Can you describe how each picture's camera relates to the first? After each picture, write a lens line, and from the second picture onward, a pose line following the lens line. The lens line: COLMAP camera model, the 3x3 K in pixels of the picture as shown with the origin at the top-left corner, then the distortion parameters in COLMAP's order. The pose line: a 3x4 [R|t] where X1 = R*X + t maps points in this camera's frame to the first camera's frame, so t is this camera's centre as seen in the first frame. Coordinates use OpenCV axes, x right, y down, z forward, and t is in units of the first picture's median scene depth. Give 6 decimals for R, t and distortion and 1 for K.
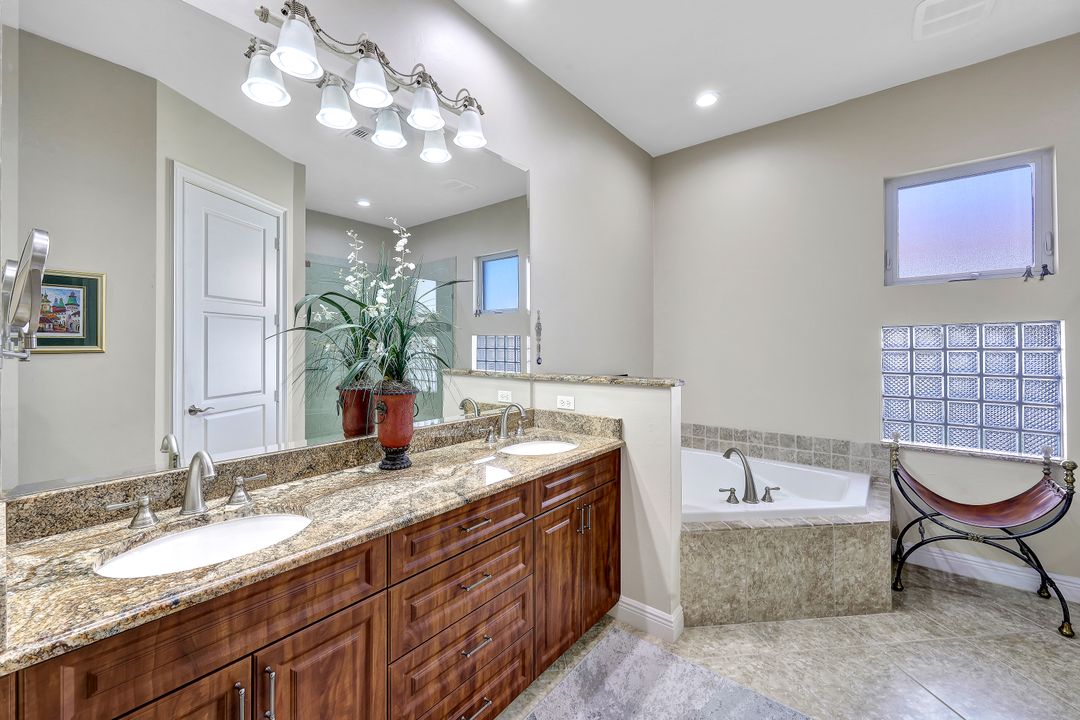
lens RADIAL K [[437.3, 0, 536.0], [0, 437.3, 349.7], [0, 0, 1]] dist [0.007282, -0.000298]
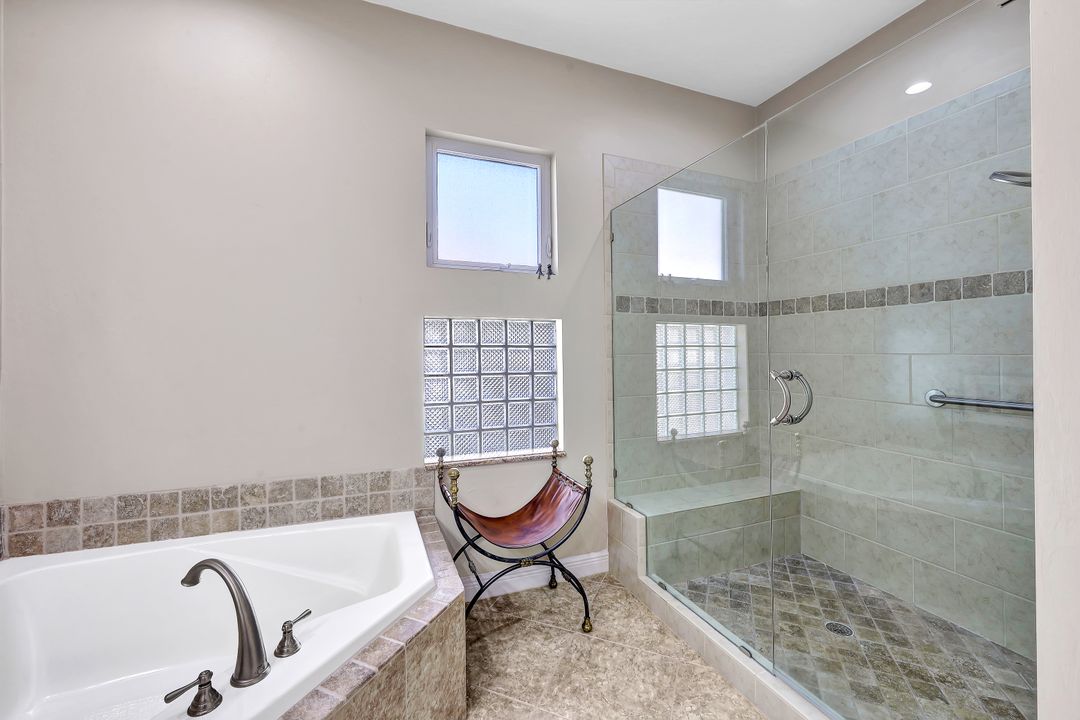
lens RADIAL K [[437.3, 0, 538.0], [0, 437.3, 353.0], [0, 0, 1]] dist [0.007282, -0.000298]
pose [[0.490356, -0.000760, 0.871522, 0.220986], [0.005248, 0.999984, -0.002081, 0.015495], [-0.871507, 0.005594, 0.490352, 0.477156]]
